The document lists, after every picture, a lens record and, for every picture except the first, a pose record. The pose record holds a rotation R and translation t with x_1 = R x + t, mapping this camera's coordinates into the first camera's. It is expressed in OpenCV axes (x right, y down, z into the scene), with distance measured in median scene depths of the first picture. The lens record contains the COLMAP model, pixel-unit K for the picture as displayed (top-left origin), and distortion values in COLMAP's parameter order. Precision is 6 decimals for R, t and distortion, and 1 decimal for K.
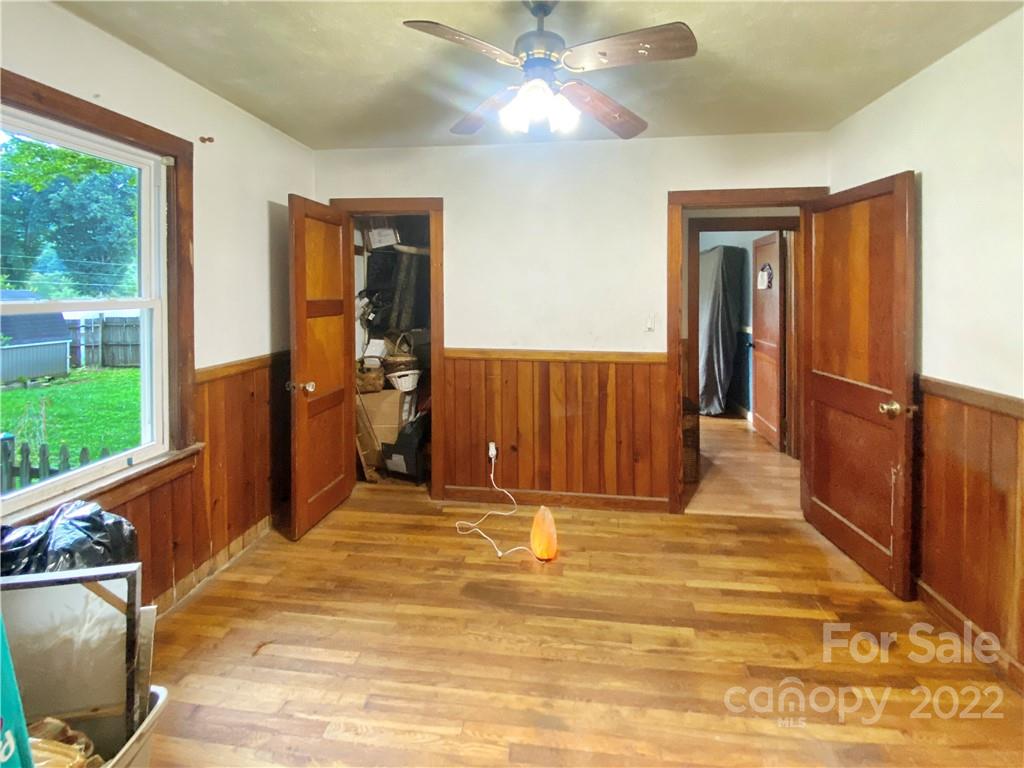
lens RADIAL K [[441.7, 0, 509.1], [0, 441.7, 361.7], [0, 0, 1]] dist [-0.000578, -0.000126]
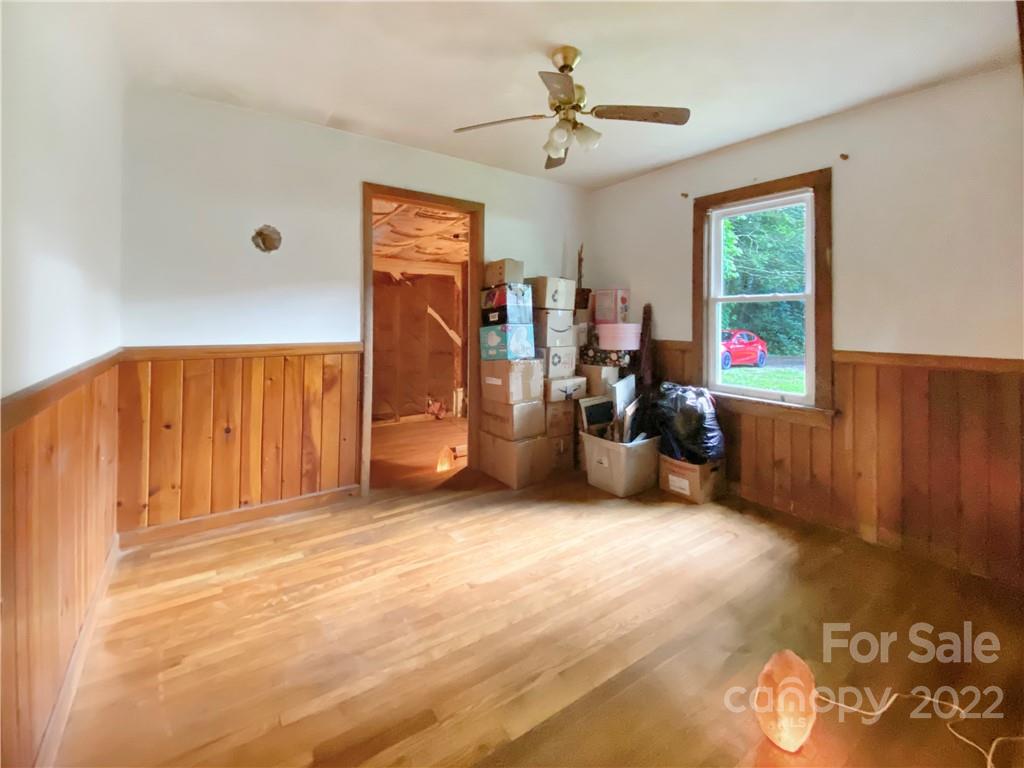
lens RADIAL K [[441.7, 0, 509.1], [0, 441.7, 361.7], [0, 0, 1]] dist [-0.000578, -0.000126]
pose [[-0.745101, 0.057131, -0.664501, 0.935010], [-0.115104, 0.970360, 0.212493, -0.108944], [0.656945, 0.234815, -0.716439, 1.510834]]
